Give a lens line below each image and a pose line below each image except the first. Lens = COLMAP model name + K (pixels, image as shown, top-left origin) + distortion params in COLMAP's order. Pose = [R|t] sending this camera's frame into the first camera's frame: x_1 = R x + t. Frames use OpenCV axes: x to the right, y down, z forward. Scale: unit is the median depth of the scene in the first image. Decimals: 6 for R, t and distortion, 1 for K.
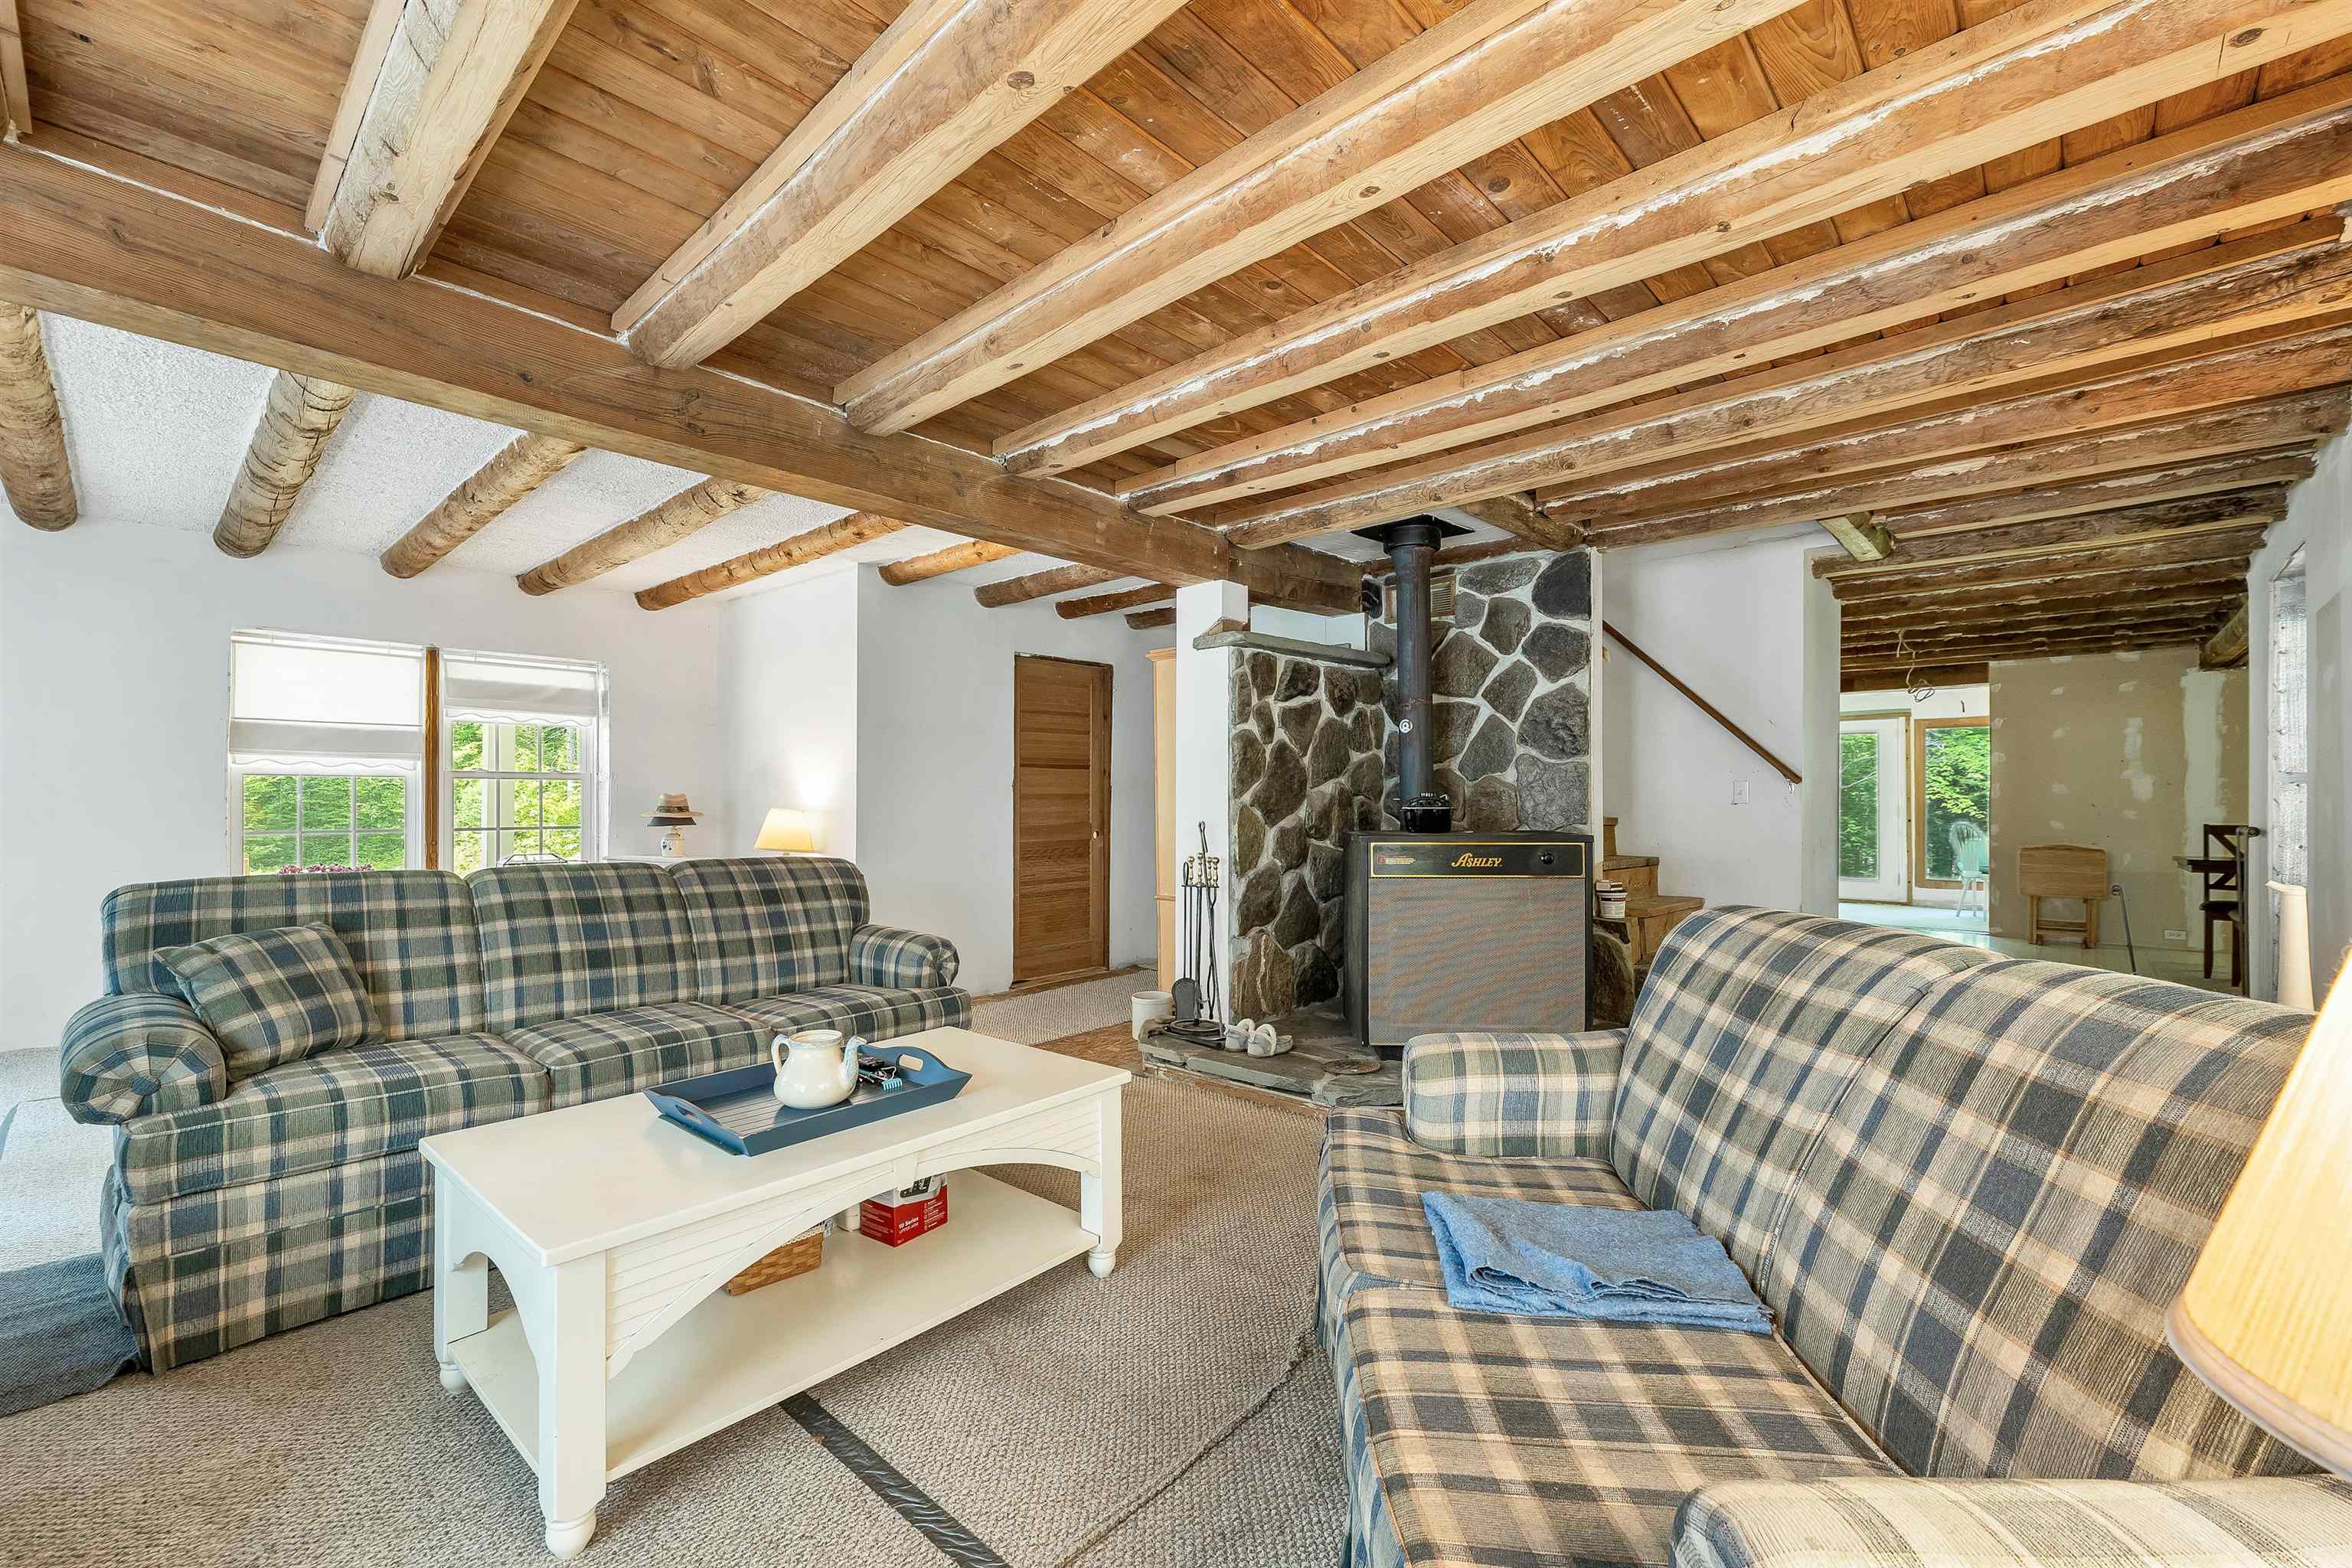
lens RADIAL K [[990.5, 0, 1071.7], [0, 990.5, 796.8], [0, 0, 1]] dist [0.000461, 0.000581]
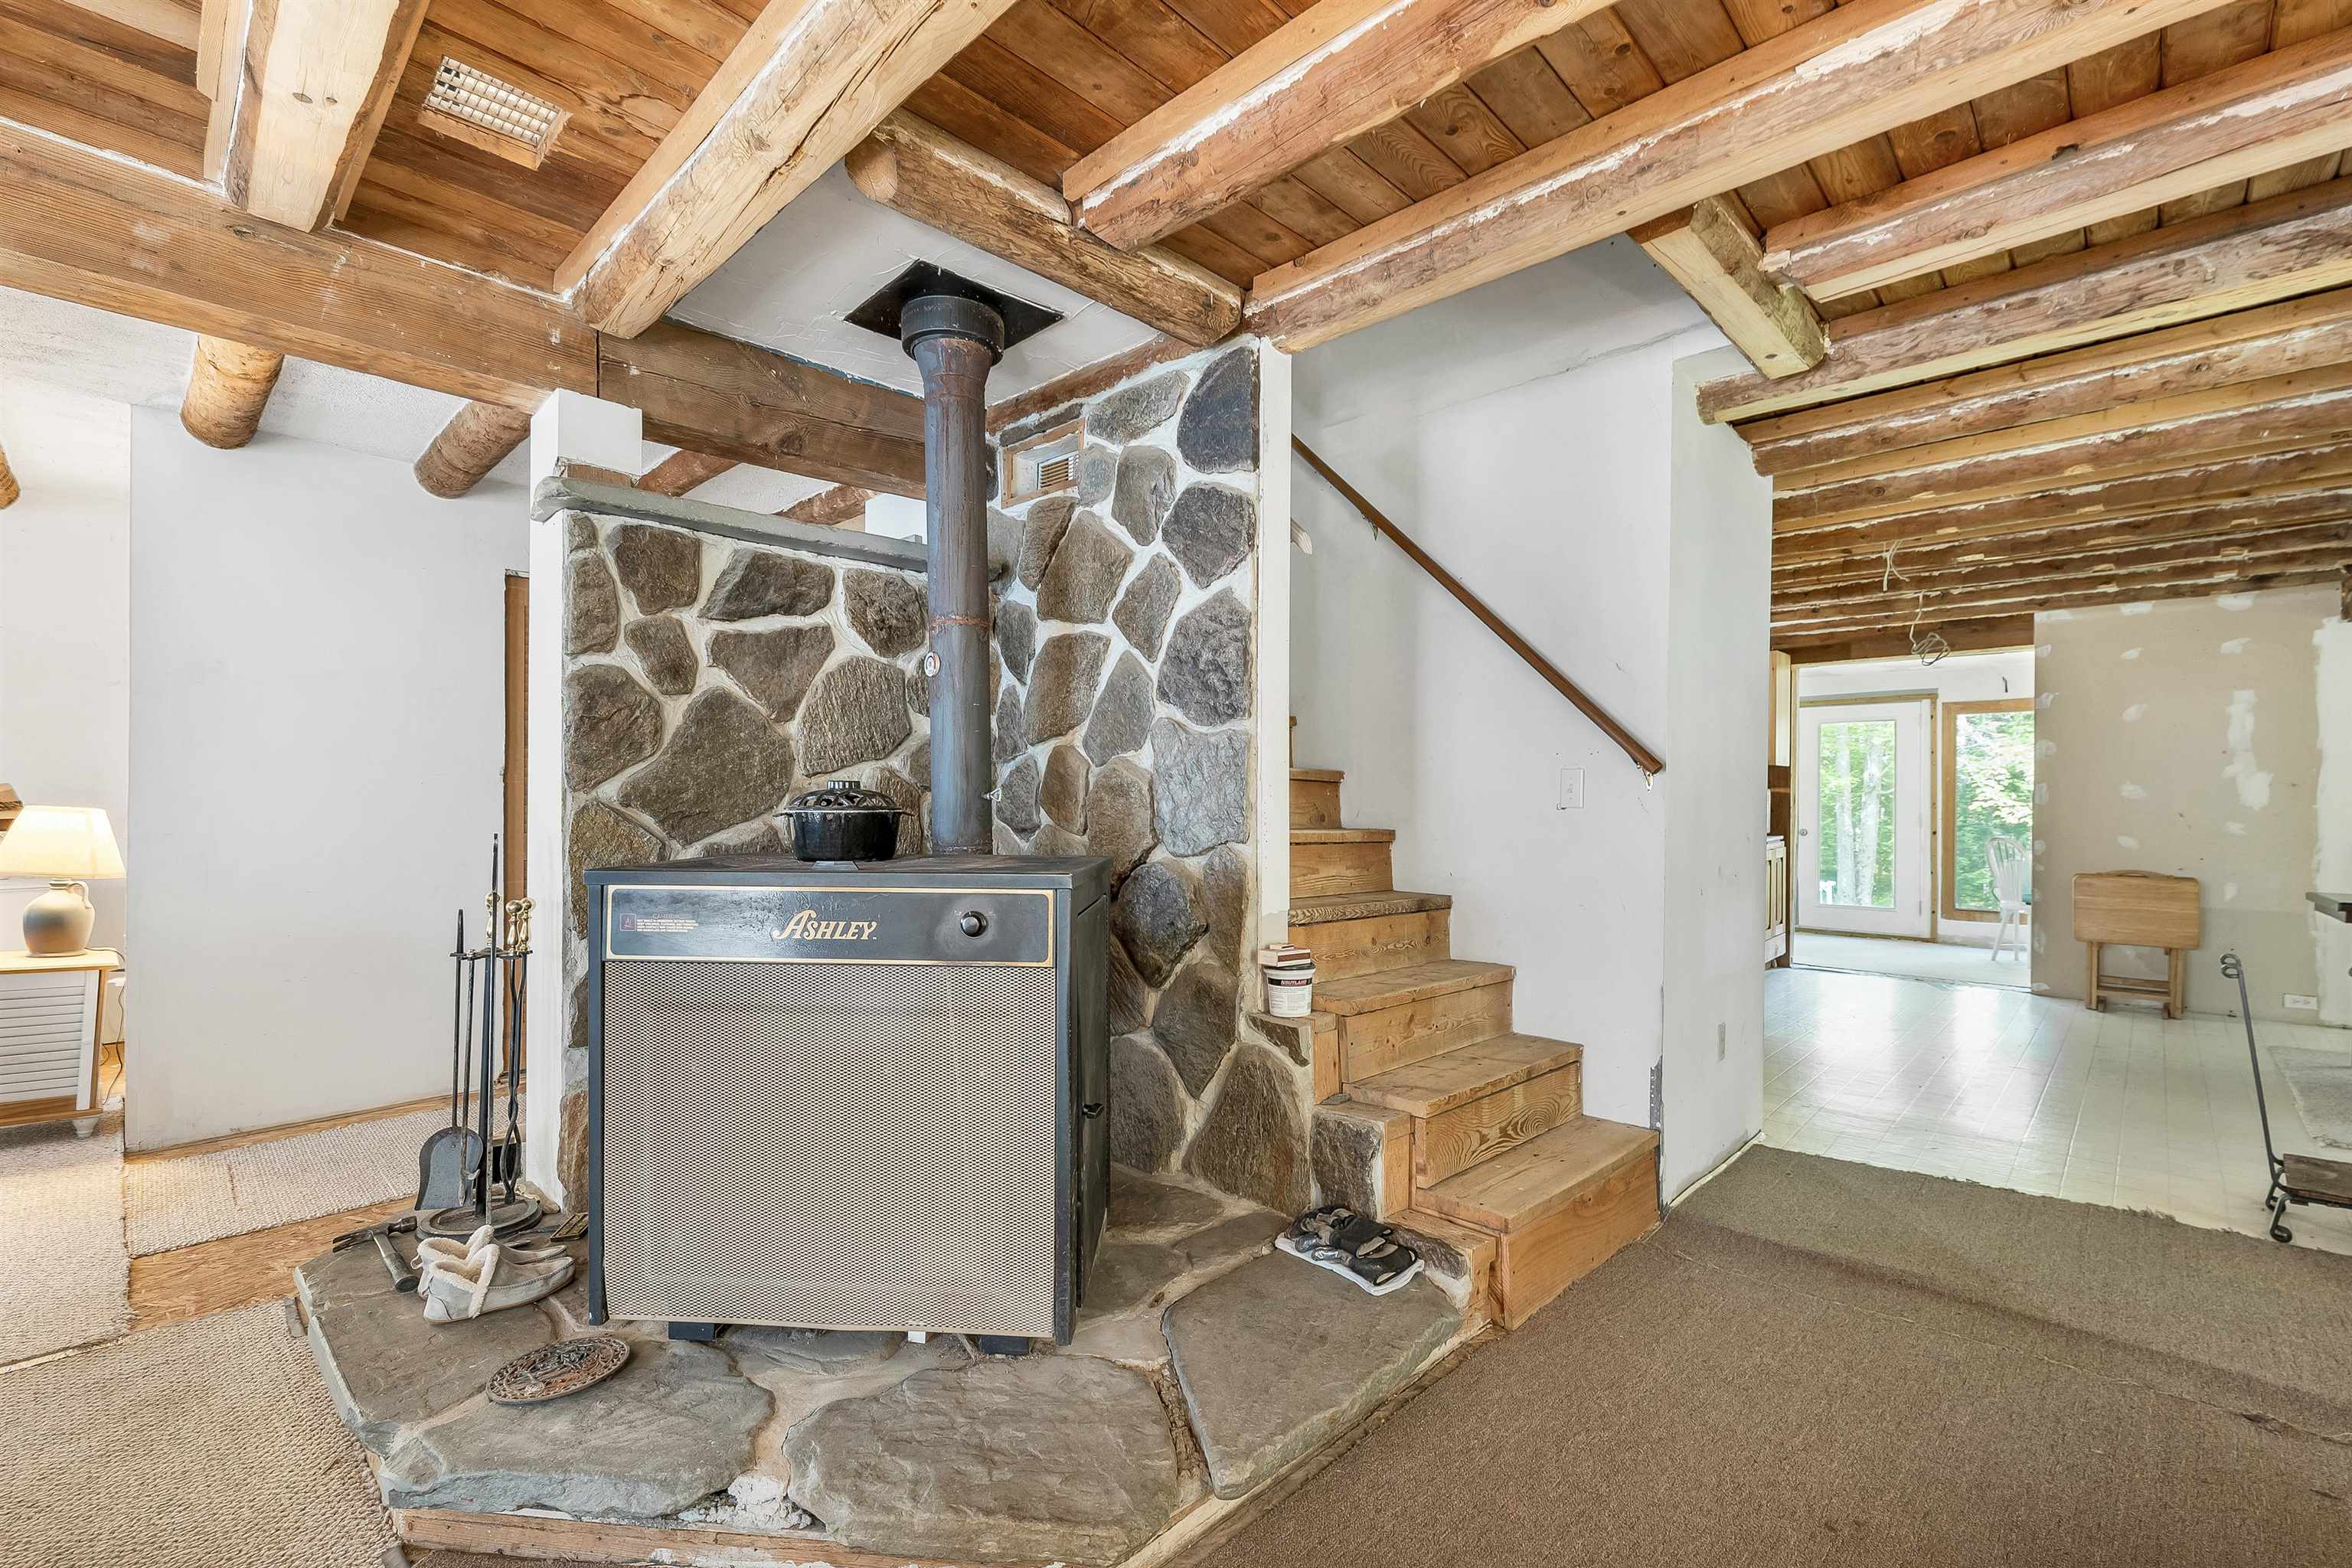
lens RADIAL K [[1007.4, 0, 1085.1], [0, 1007.4, 802.0], [0, 0, 1]] dist [0.004061, -0.000309]
pose [[0.999764, 0.007074, -0.020535, 0.414453], [-0.006995, 0.999968, 0.003928, 0.002920], [0.020562, -0.003784, 0.999781, 0.412723]]
